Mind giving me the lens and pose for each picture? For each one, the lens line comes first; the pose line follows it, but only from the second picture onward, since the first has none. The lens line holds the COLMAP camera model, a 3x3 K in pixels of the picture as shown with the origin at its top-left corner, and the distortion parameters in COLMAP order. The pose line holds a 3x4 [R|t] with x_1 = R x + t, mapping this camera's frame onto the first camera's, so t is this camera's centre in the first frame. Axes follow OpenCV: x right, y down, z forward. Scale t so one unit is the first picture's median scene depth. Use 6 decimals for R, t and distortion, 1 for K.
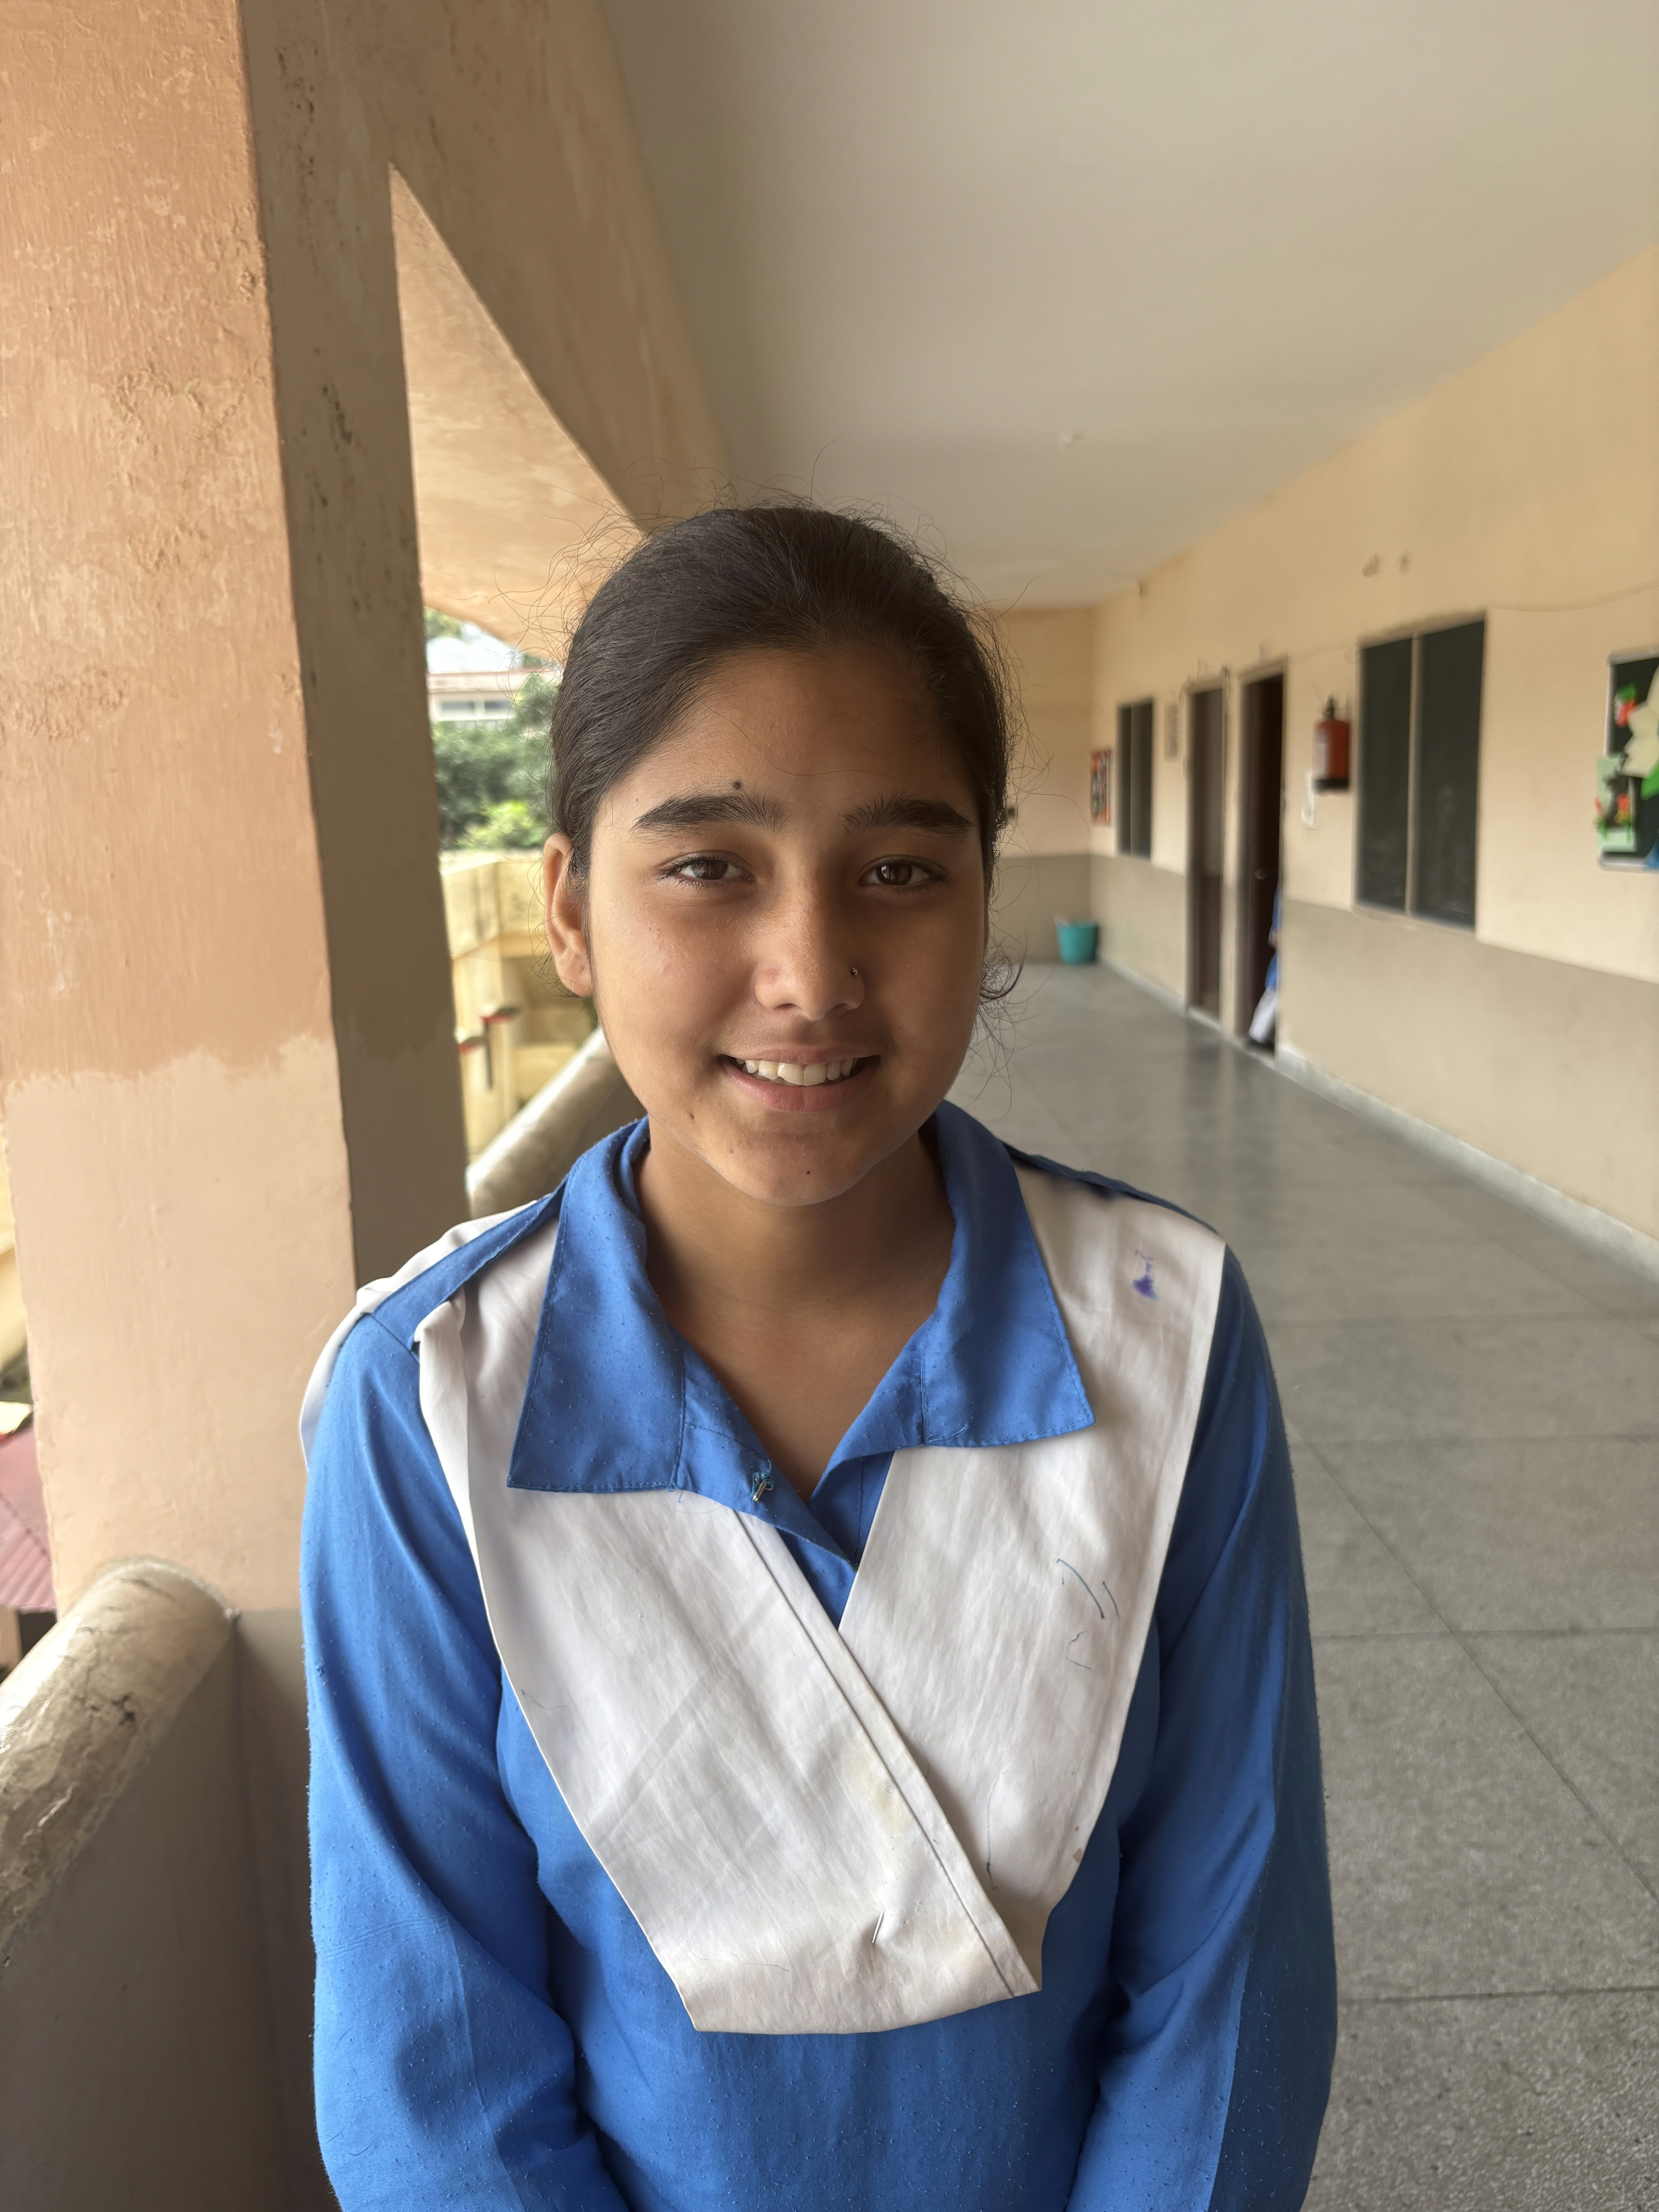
lens RADIAL K [[1644.3, 0, 829.5], [0, 1644.3, 1106.0], [0, 0, 1]] dist [0.009438, 0.007448]
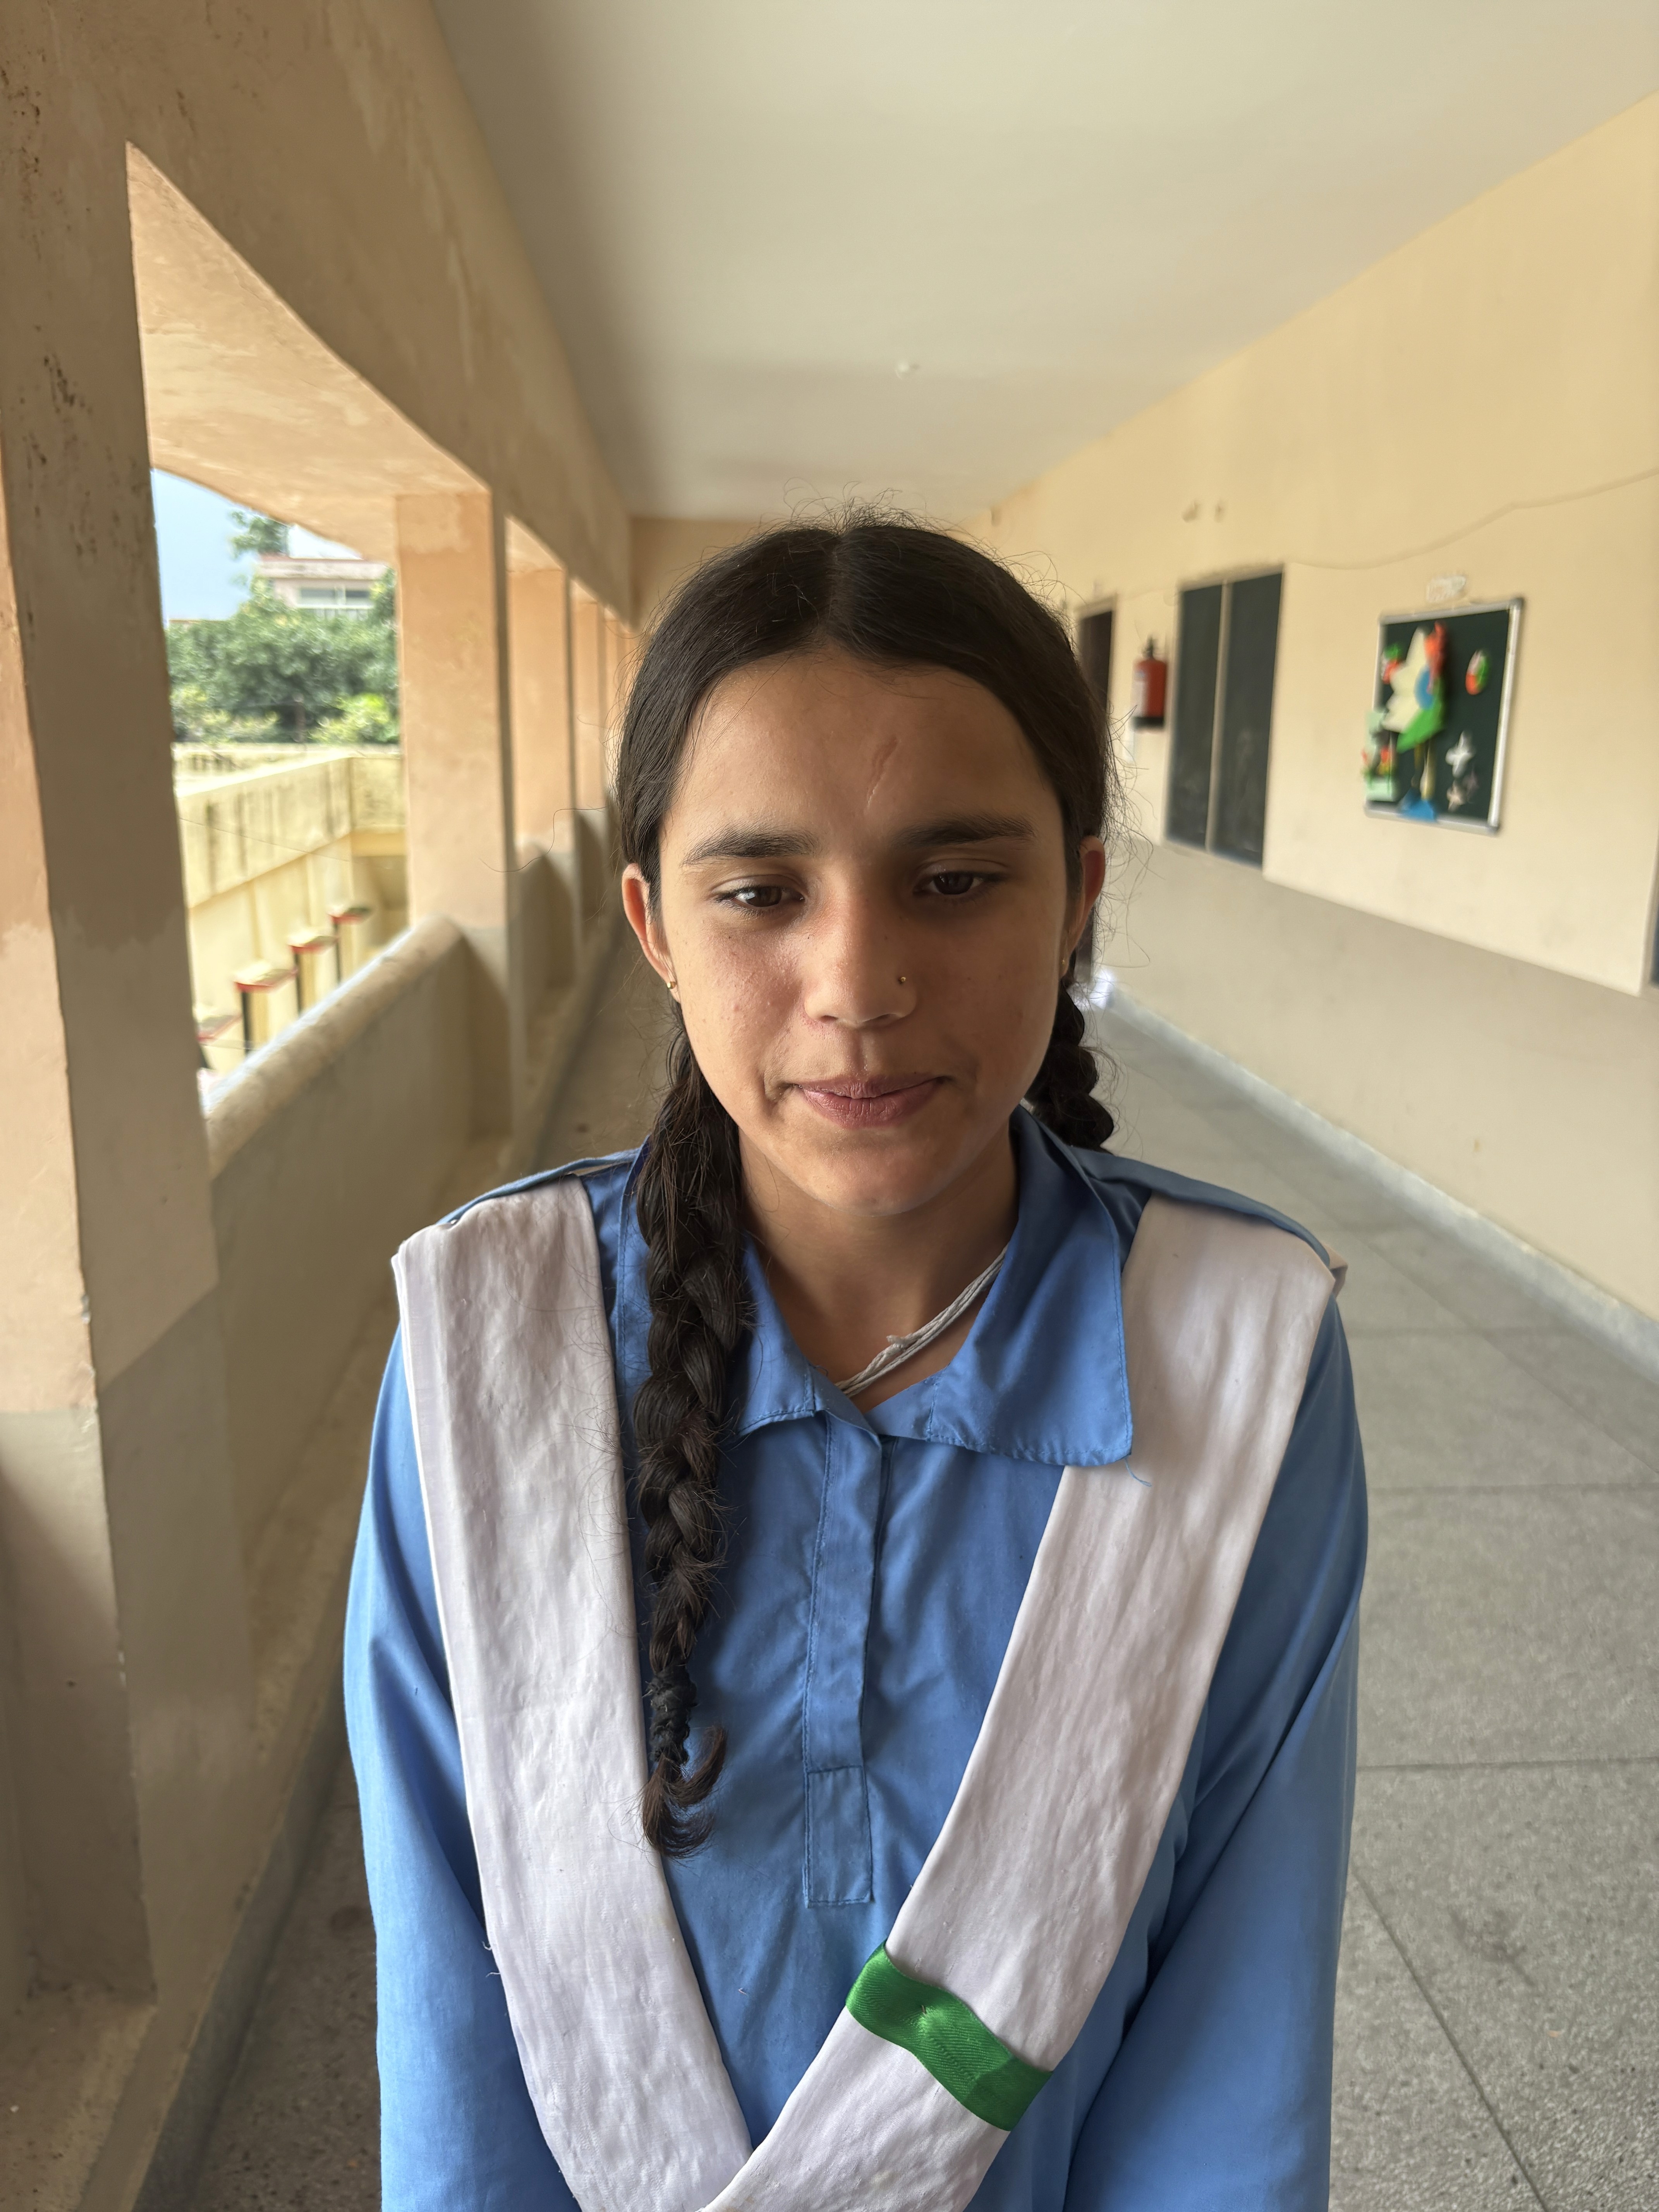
lens RADIAL K [[1646.0, 0, 820.0], [0, 1646.0, 1119.8], [0, 0, 1]] dist [0.010241, -0.004532]
pose [[0.996811, 0.027717, 0.074830, 0.092620], [-0.032129, 0.997775, 0.058413, 0.005267], [-0.073044, -0.060631, 0.995484, -0.125389]]
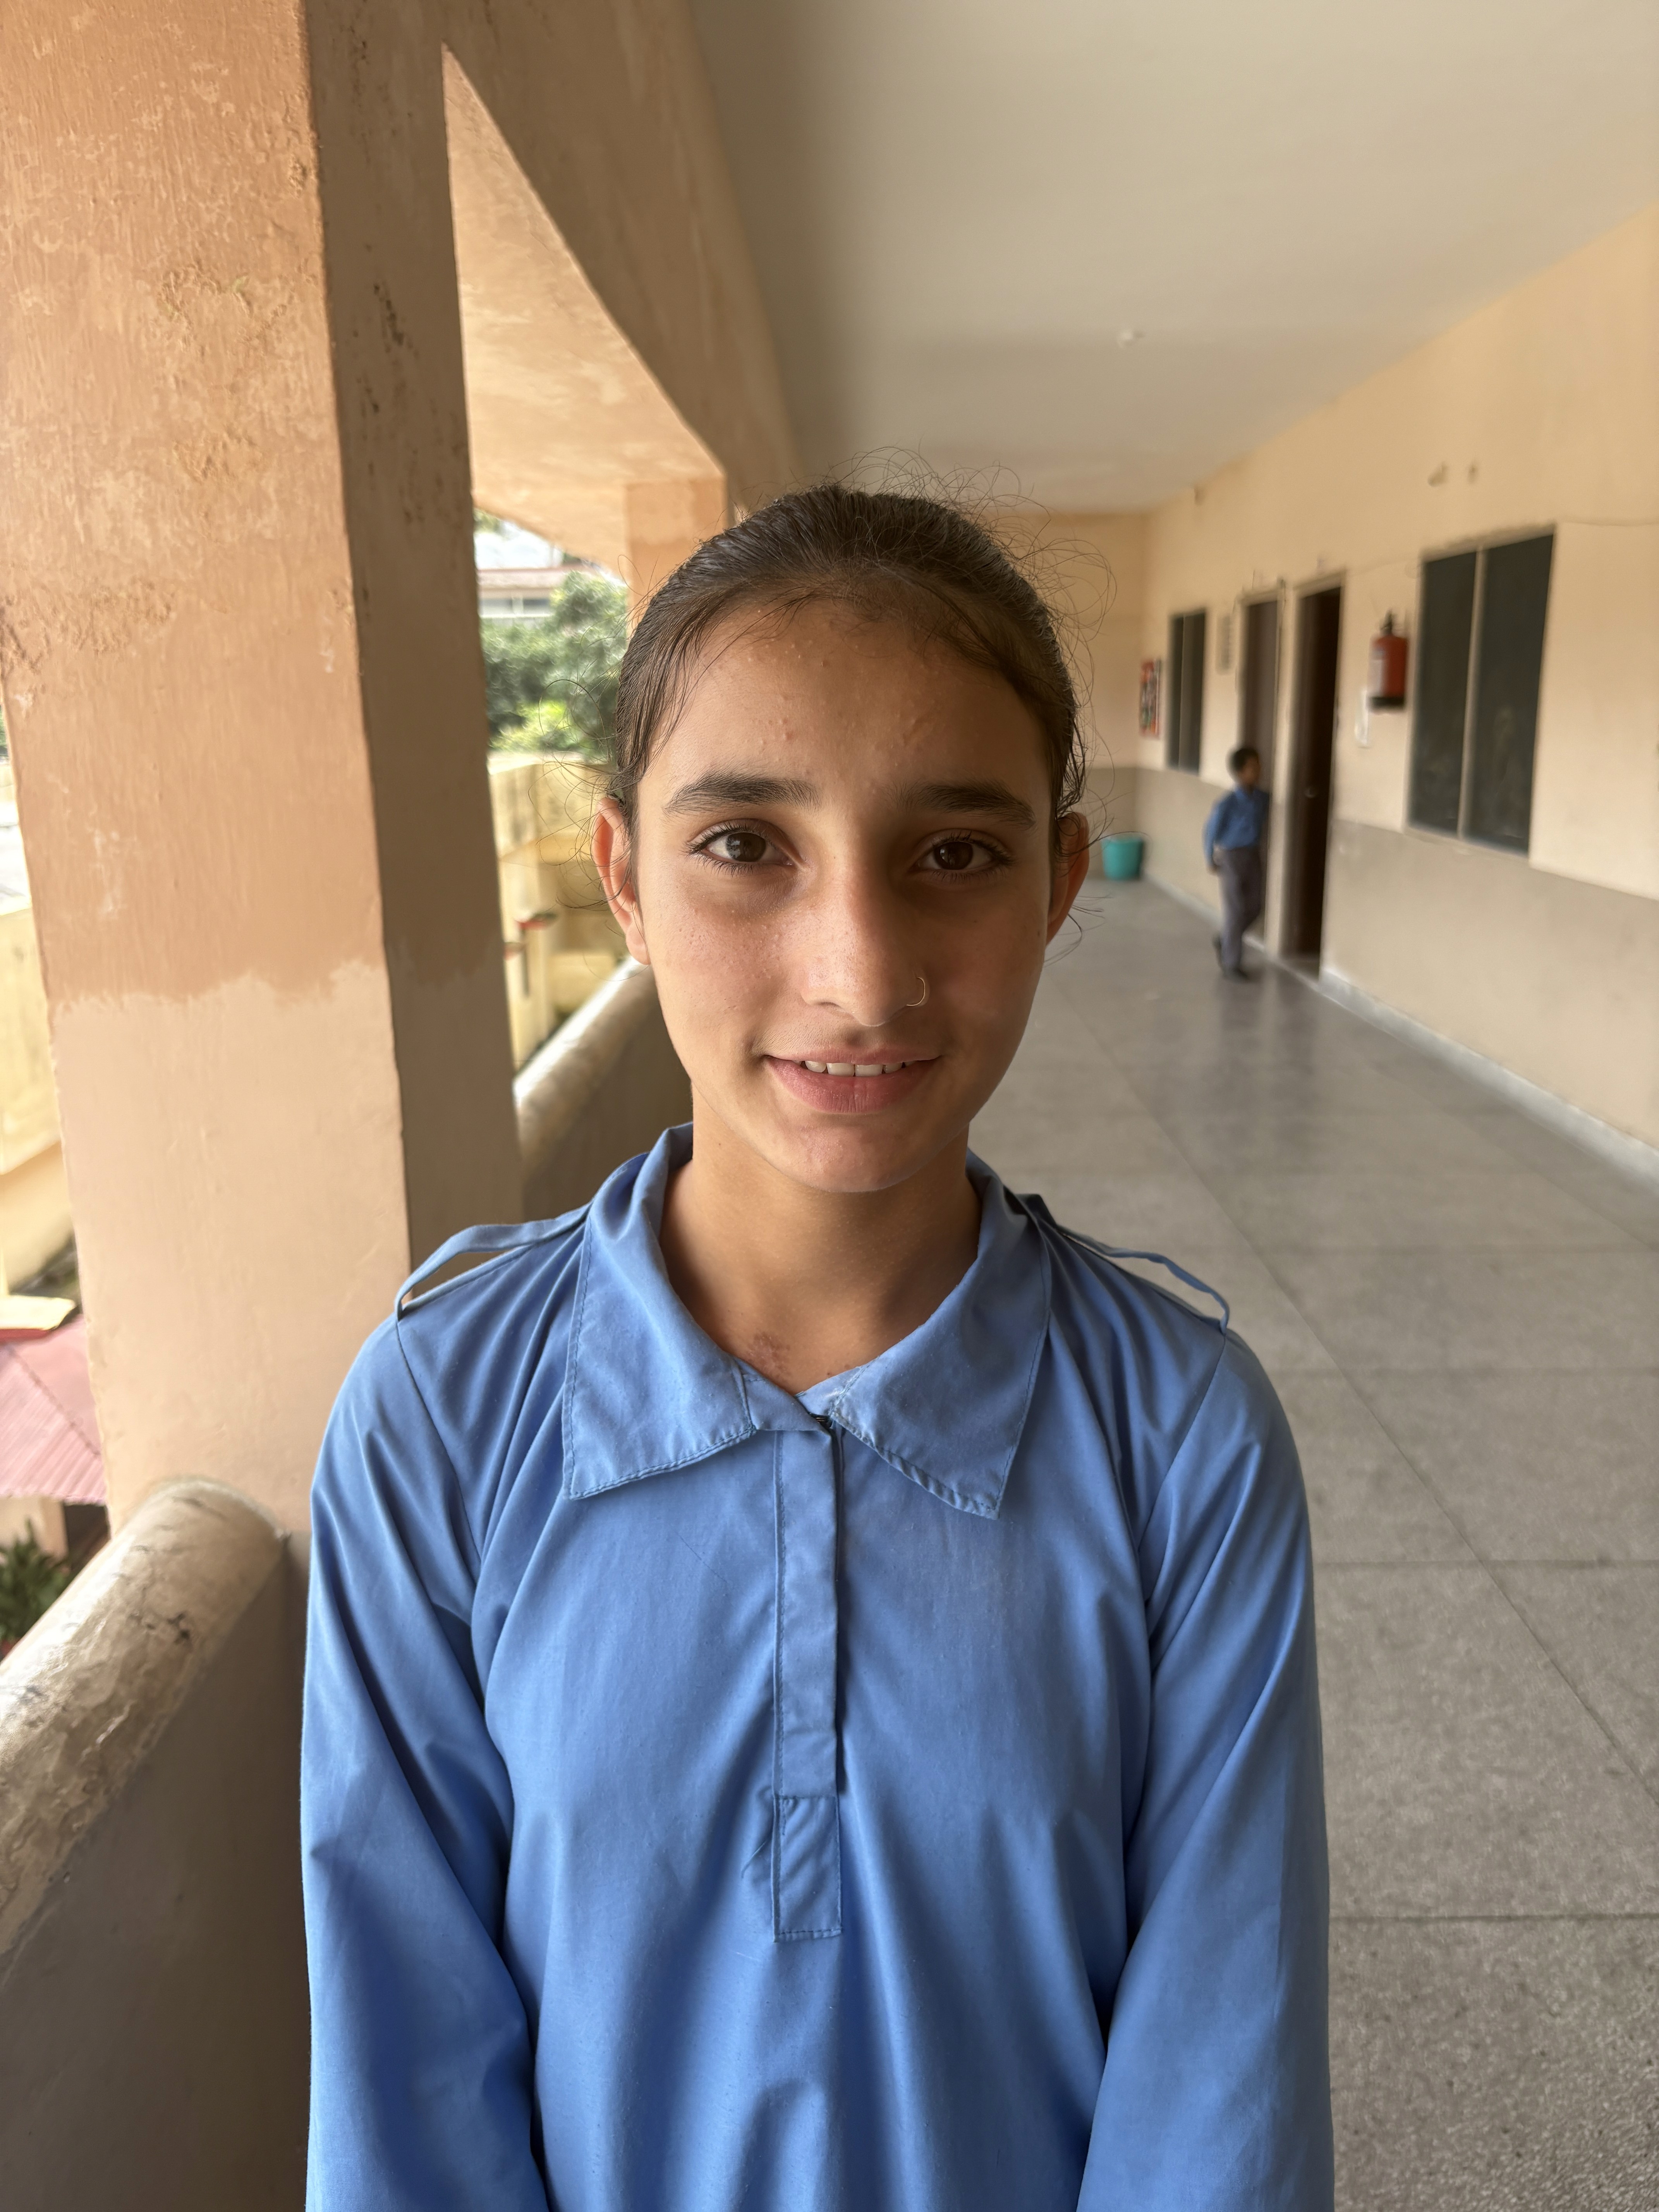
lens RADIAL K [[1645.7, 0, 848.7], [0, 1645.7, 1116.0], [0, 0, 1]] dist [0.009758, 0.011873]
pose [[0.999776, 0.019136, -0.009006, -0.007157], [-0.018559, 0.998009, 0.060281, -0.008868], [0.010142, -0.060101, 0.998141, 0.006397]]
